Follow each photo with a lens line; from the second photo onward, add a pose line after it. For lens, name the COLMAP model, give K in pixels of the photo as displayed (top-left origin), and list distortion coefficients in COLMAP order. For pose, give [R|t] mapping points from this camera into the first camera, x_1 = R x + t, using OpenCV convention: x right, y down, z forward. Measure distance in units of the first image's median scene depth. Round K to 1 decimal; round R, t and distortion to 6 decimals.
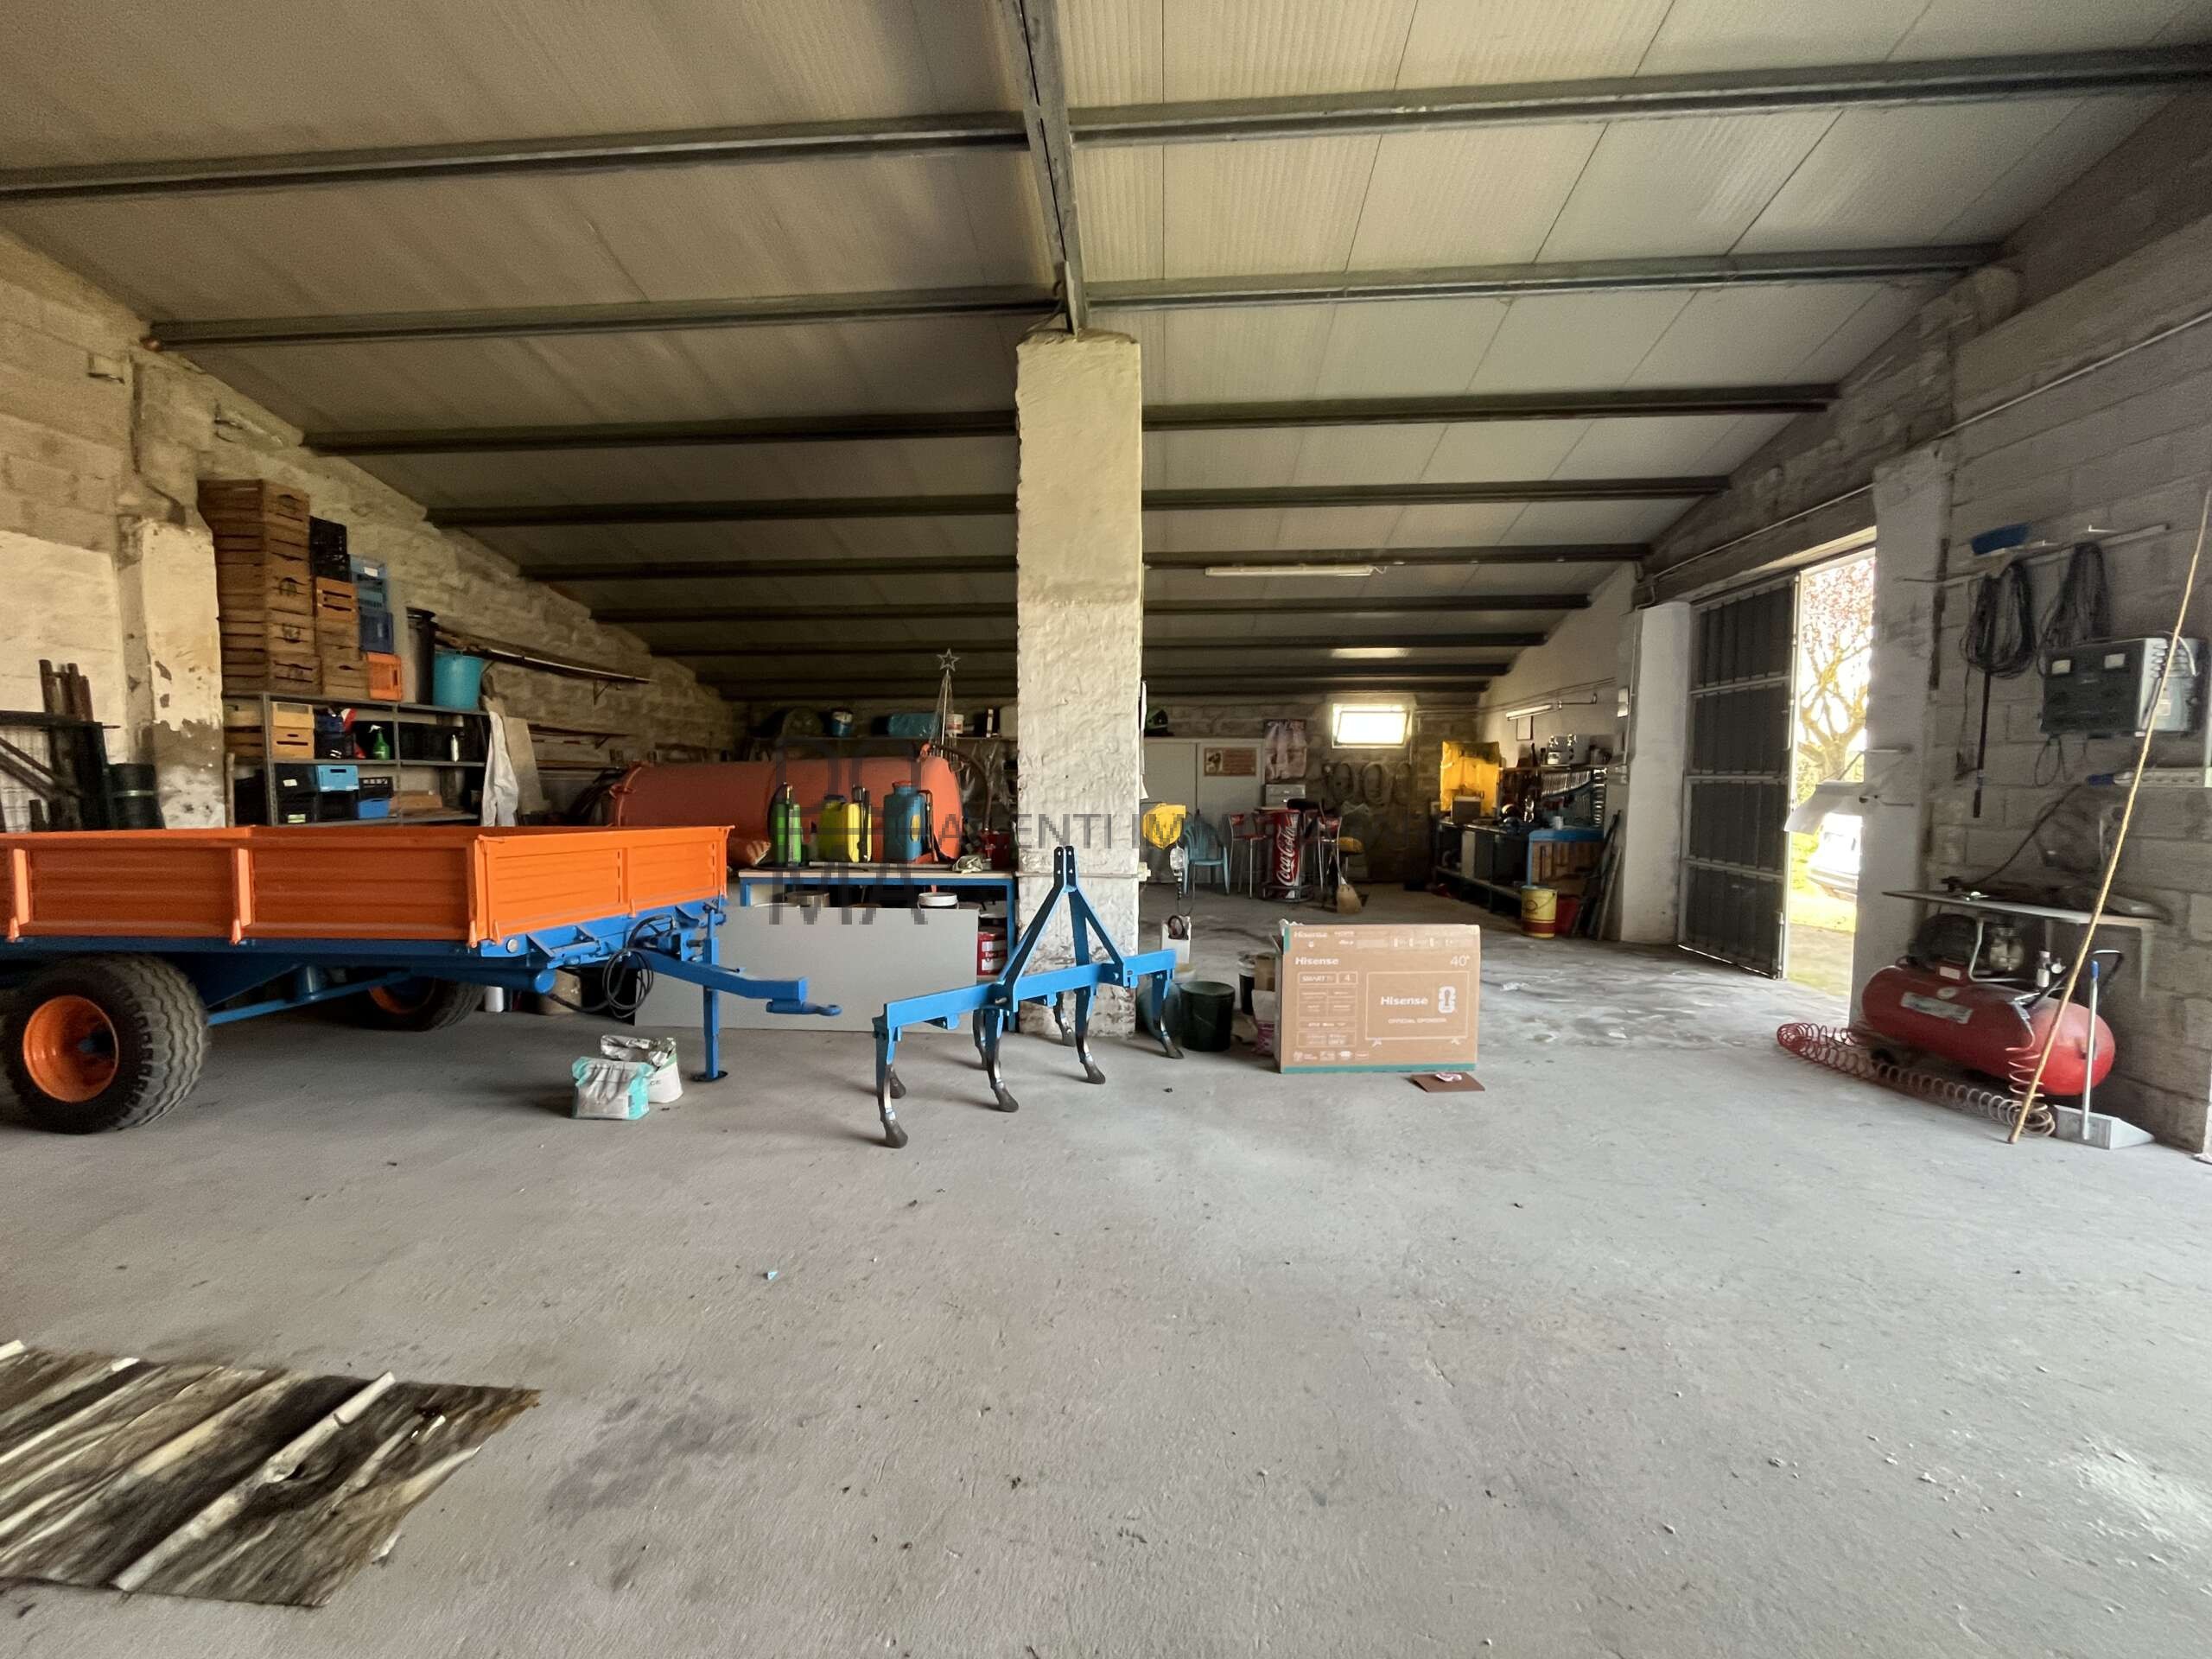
lens RADIAL K [[894.0, 0, 1106.0], [0, 894.0, 829.5], [0, 0, 1]] dist [-0.003952, 0.000256]
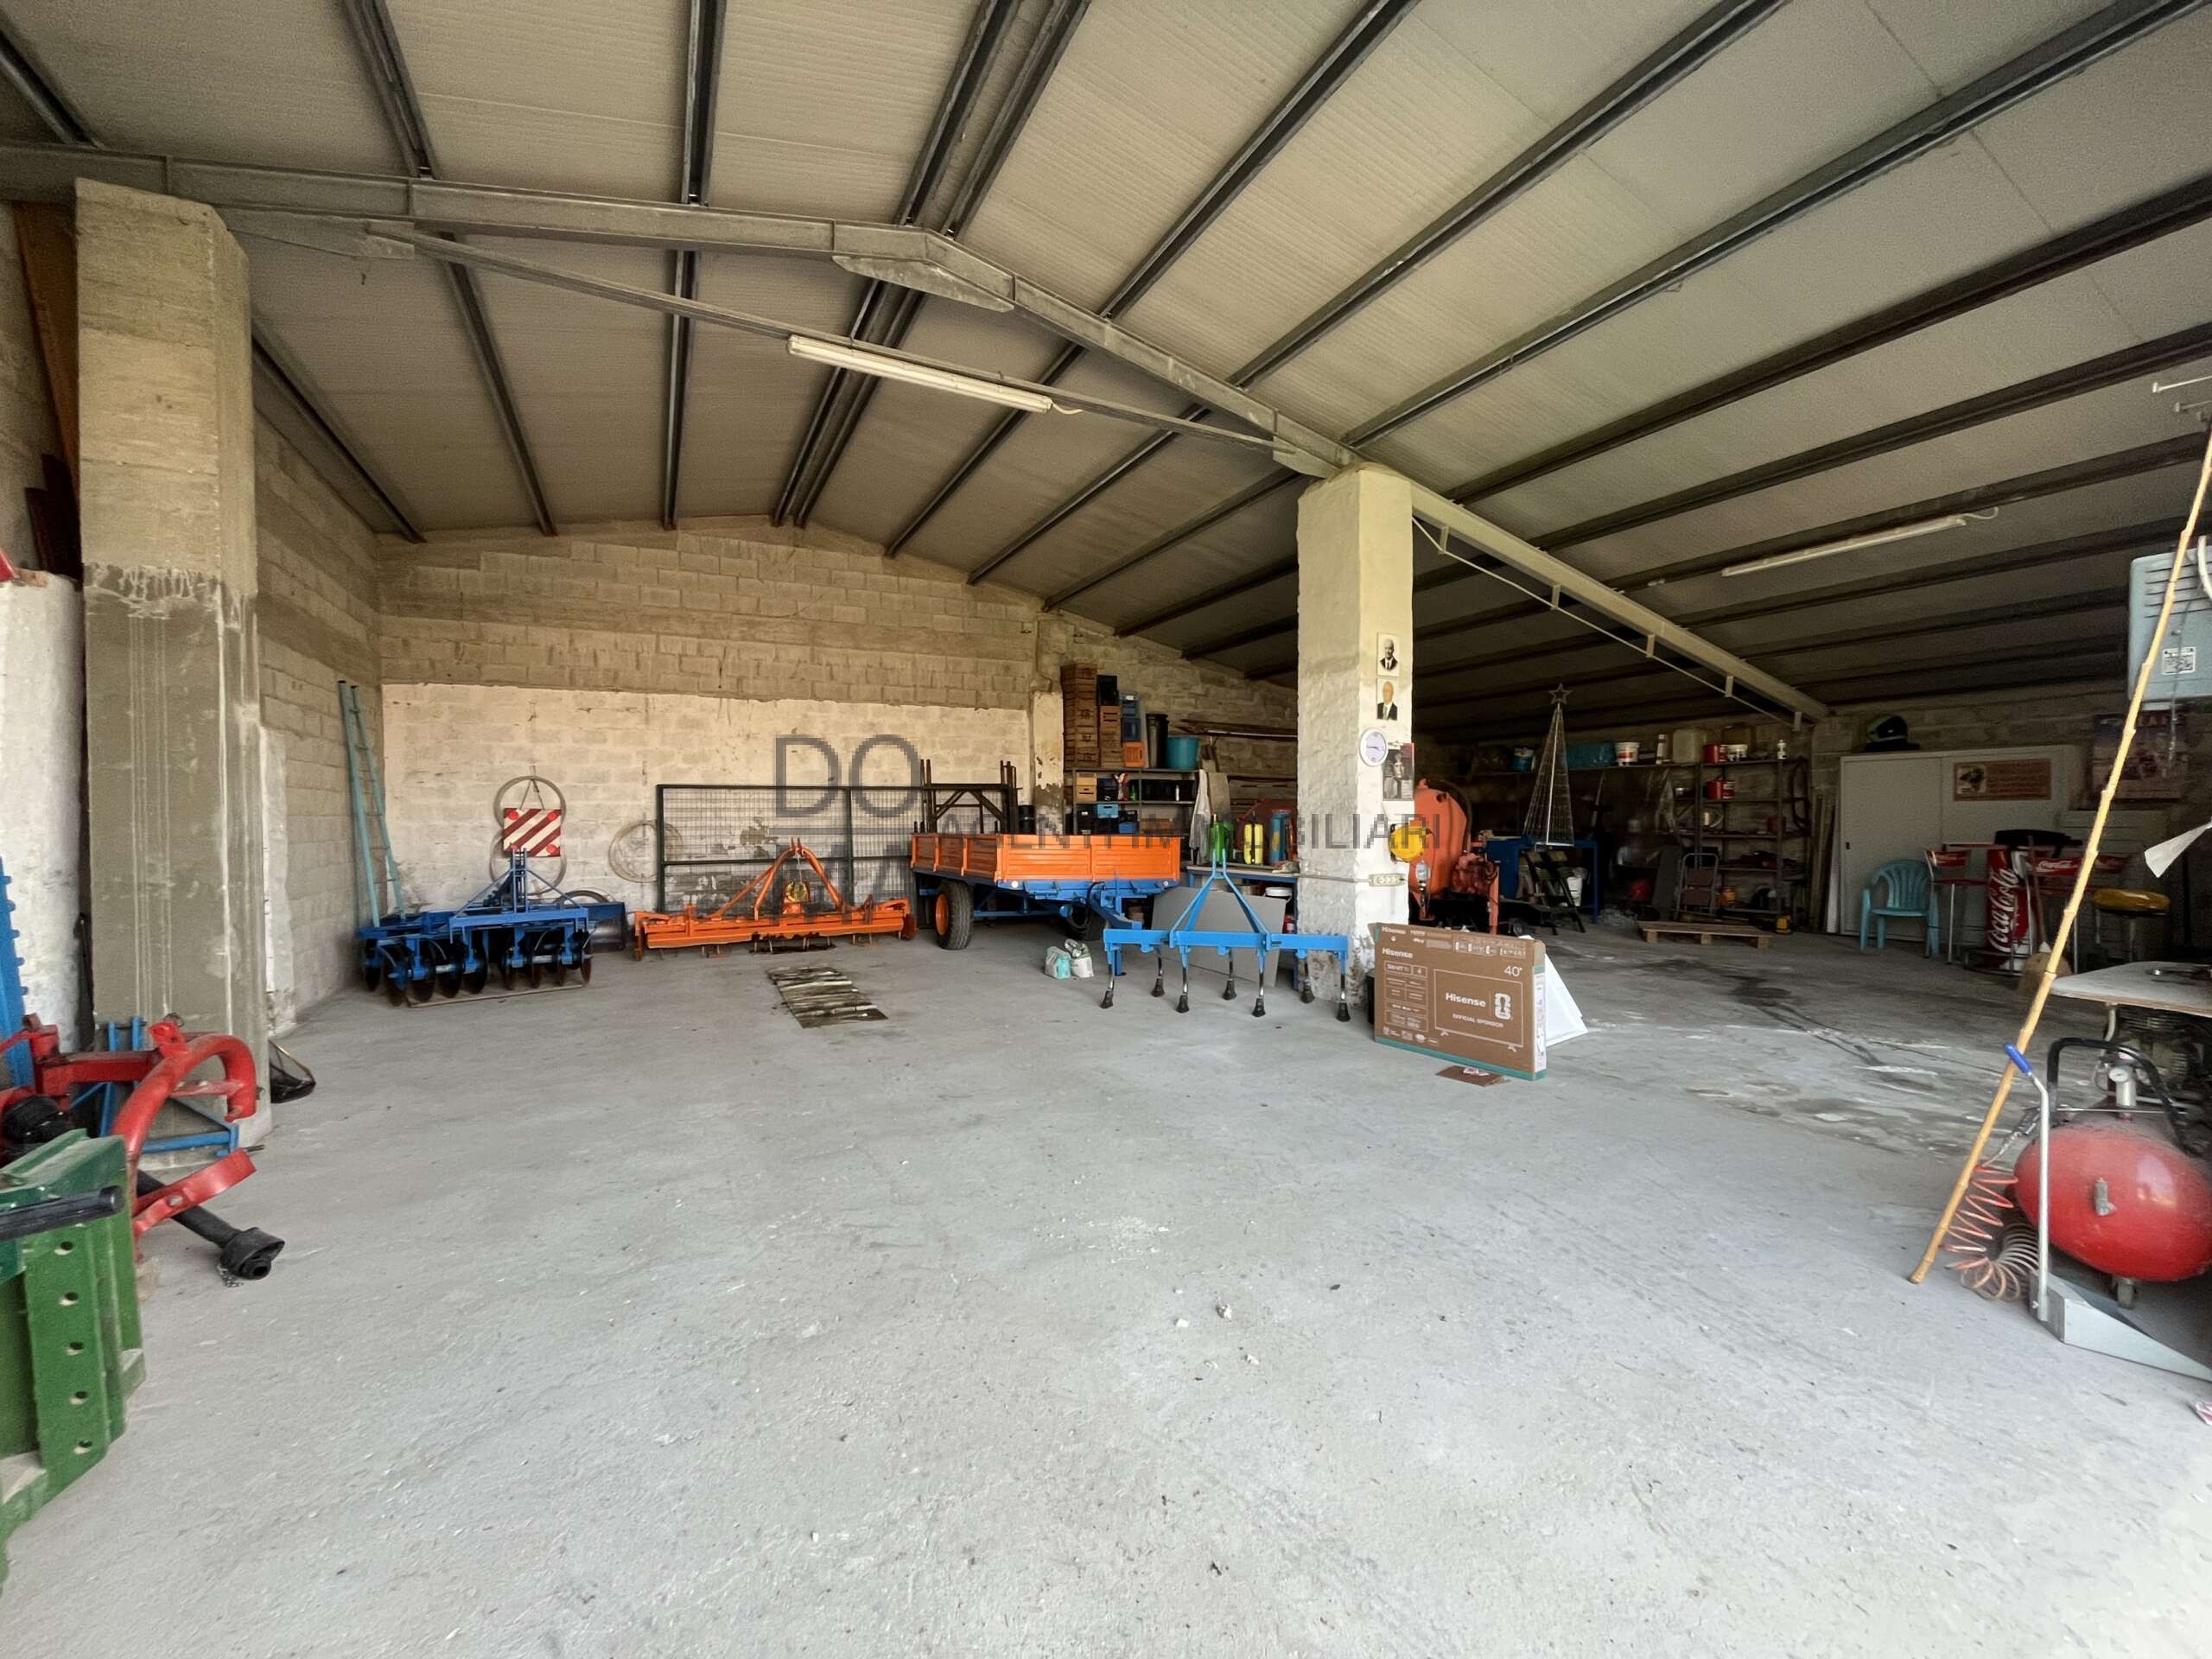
lens RADIAL K [[894.0, 0, 1106.0], [0, 894.0, 829.5], [0, 0, 1]] dist [-0.003952, 0.000256]
pose [[0.520675, 0.007497, -0.853722, 0.810666], [-0.041924, 0.998980, -0.016796, 0.013748], [0.852725, 0.044537, 0.520458, 0.025389]]
